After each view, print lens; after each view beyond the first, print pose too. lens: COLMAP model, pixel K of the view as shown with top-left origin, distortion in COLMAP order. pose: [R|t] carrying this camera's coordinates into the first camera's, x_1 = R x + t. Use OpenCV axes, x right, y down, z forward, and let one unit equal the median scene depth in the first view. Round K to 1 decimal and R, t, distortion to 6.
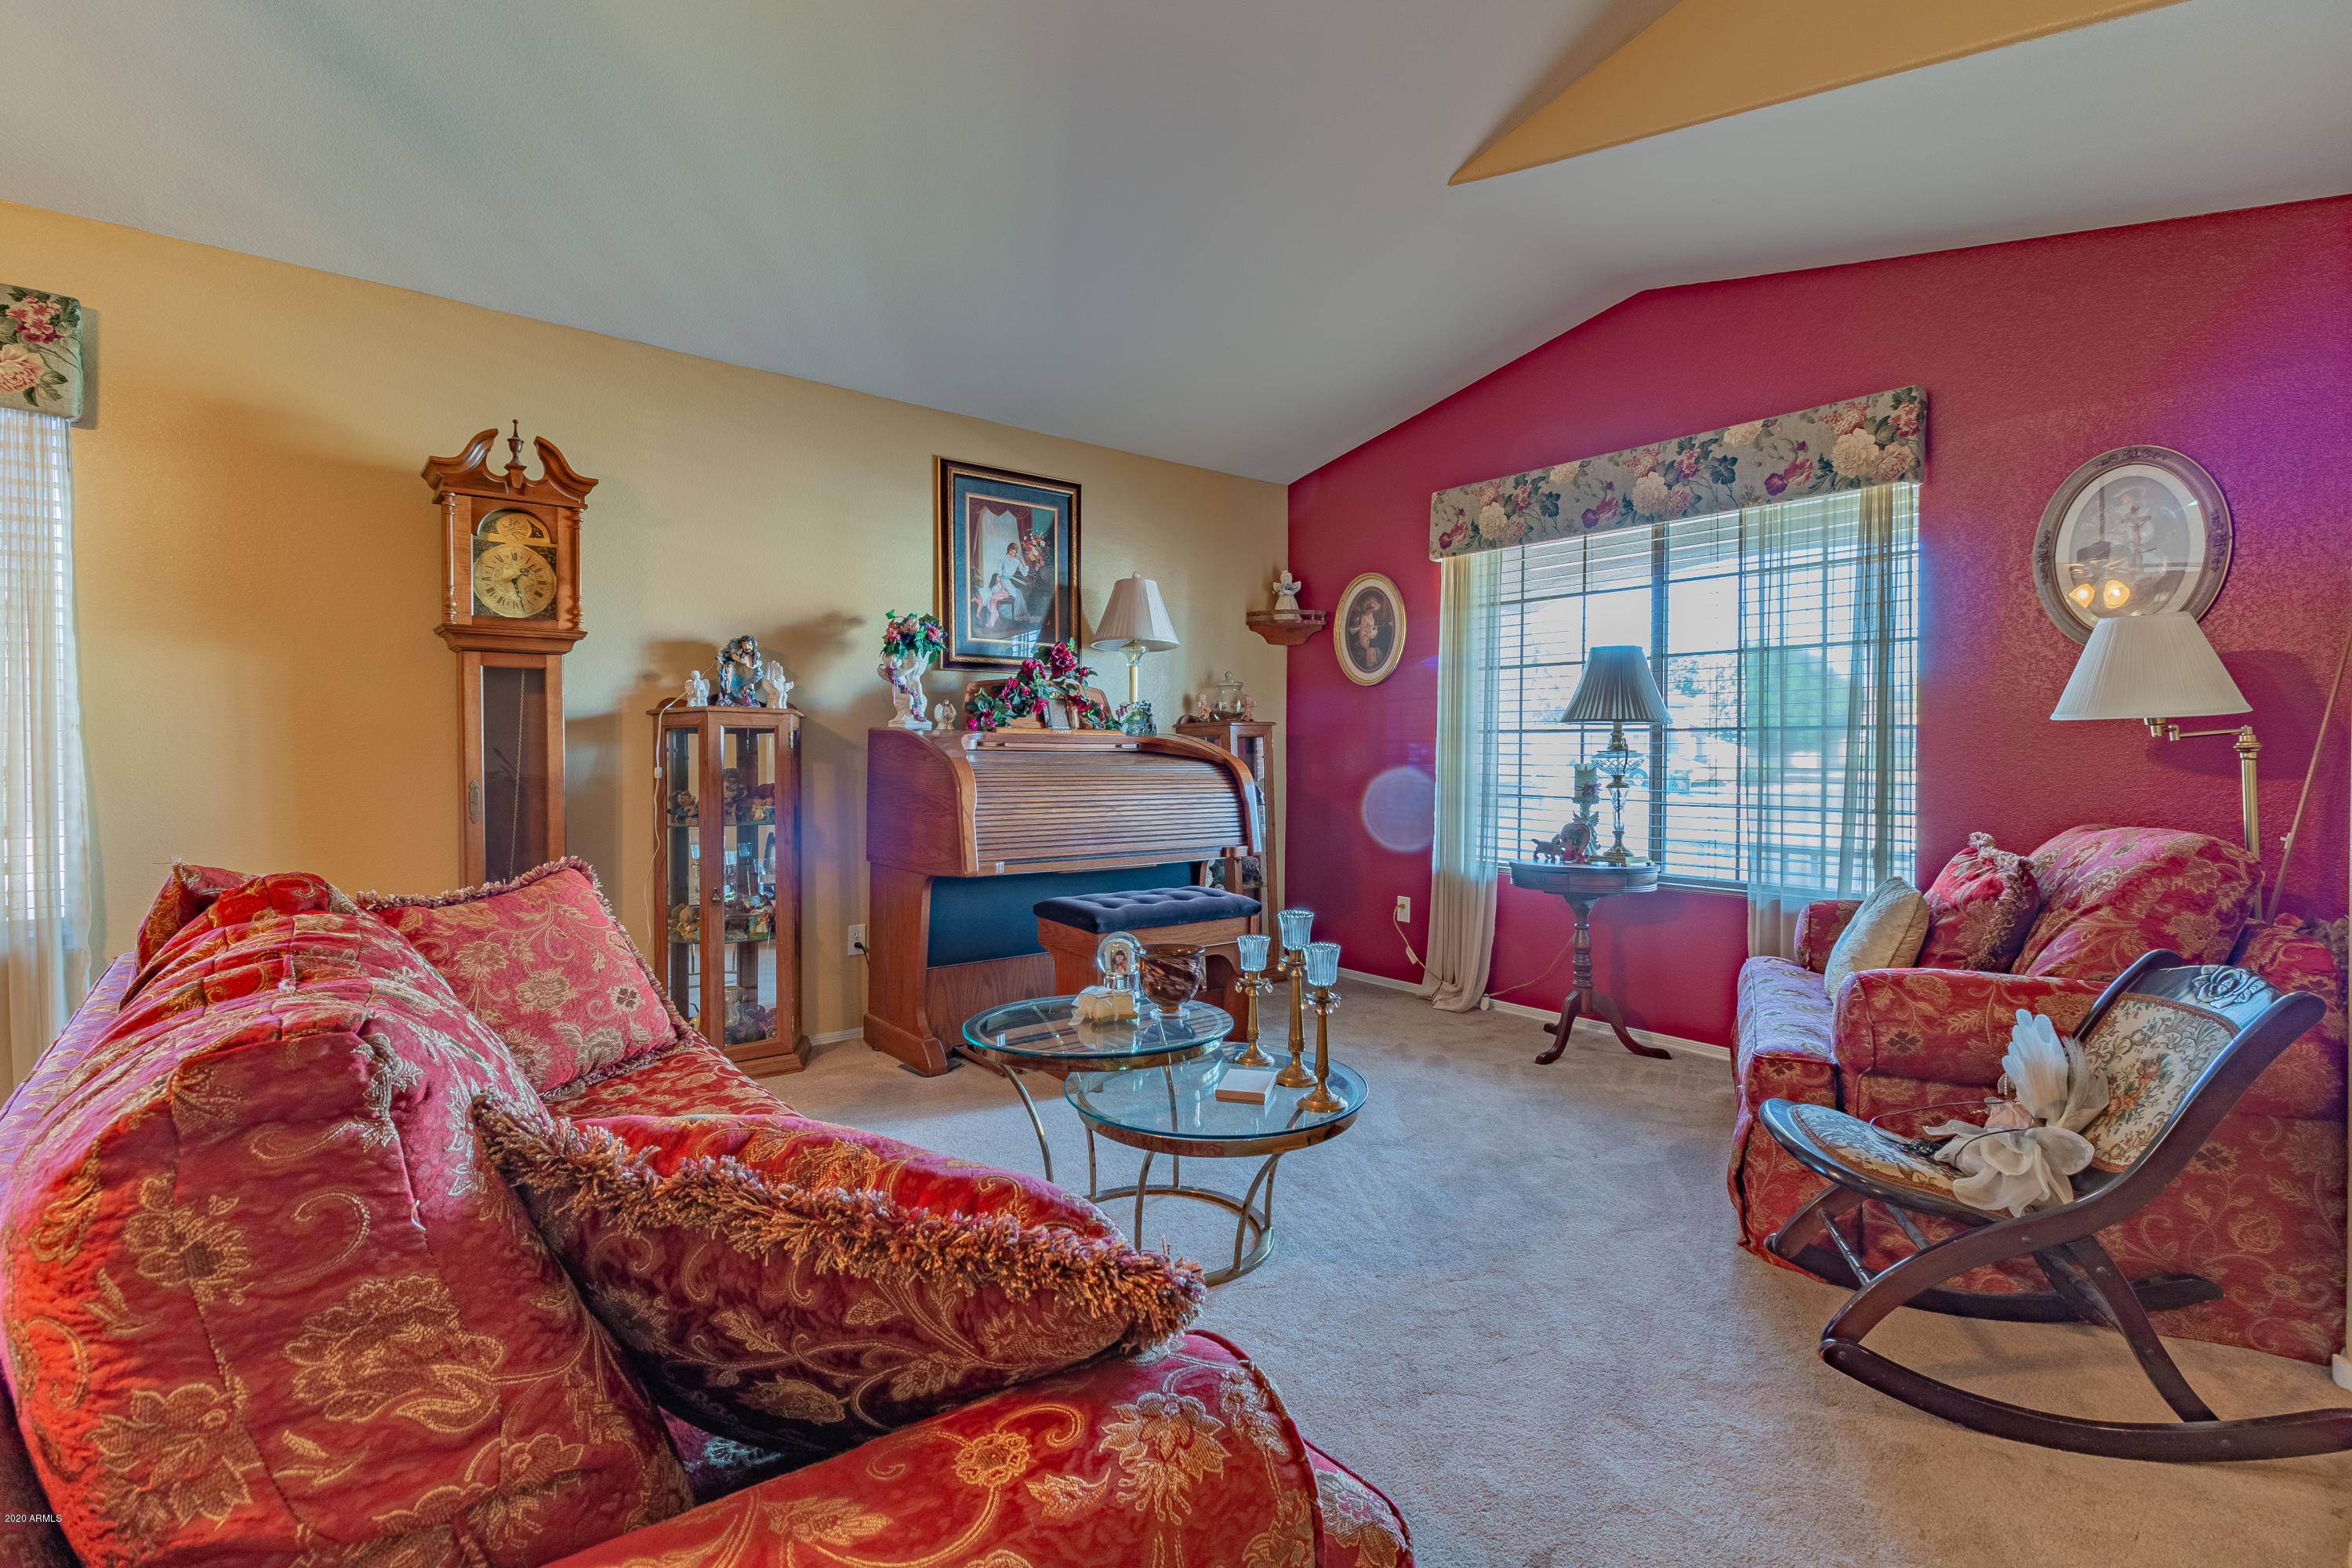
lens RADIAL K [[1068.4, 0, 1176.0], [0, 1068.4, 784.0], [0, 0, 1]] dist [0.002546, -0.000308]
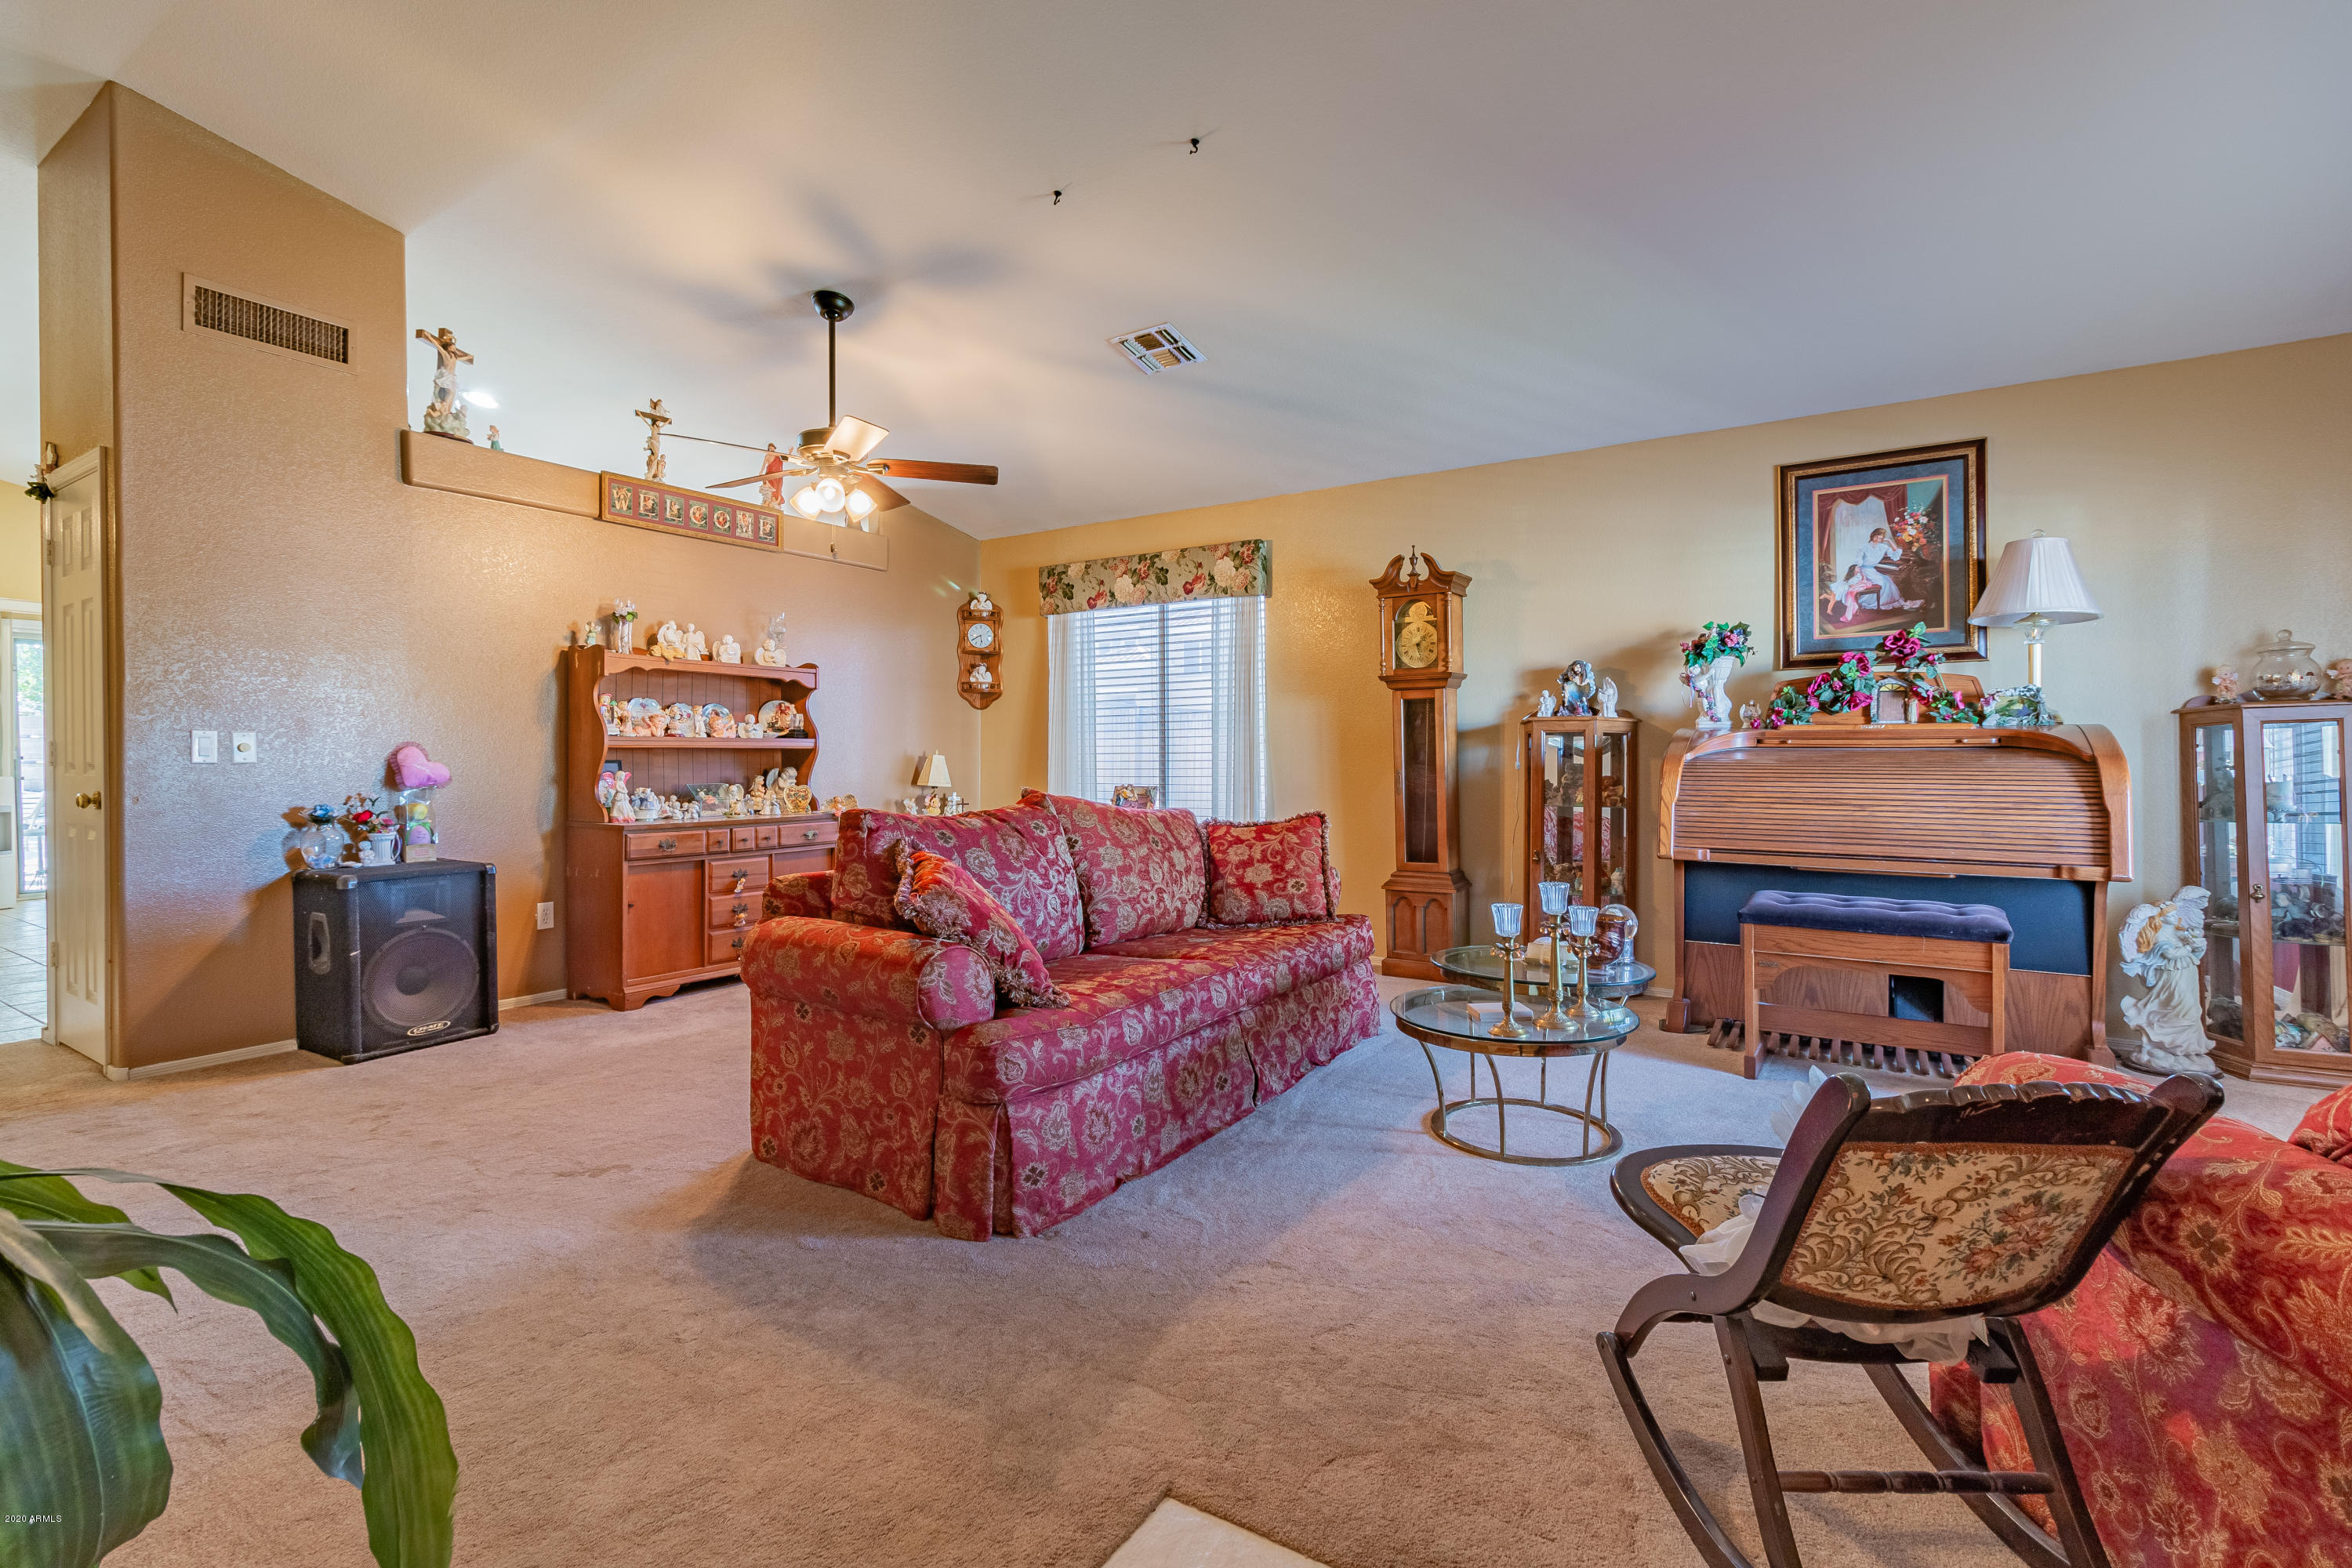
lens RADIAL K [[1068.4, 0, 1176.0], [0, 1068.4, 784.0], [0, 0, 1]] dist [0.002546, -0.000308]
pose [[0.310289, 0.020517, -0.950421, 0.589610], [-0.024844, 0.999601, 0.013467, 0.004077], [0.950318, 0.019434, 0.310675, 0.123746]]
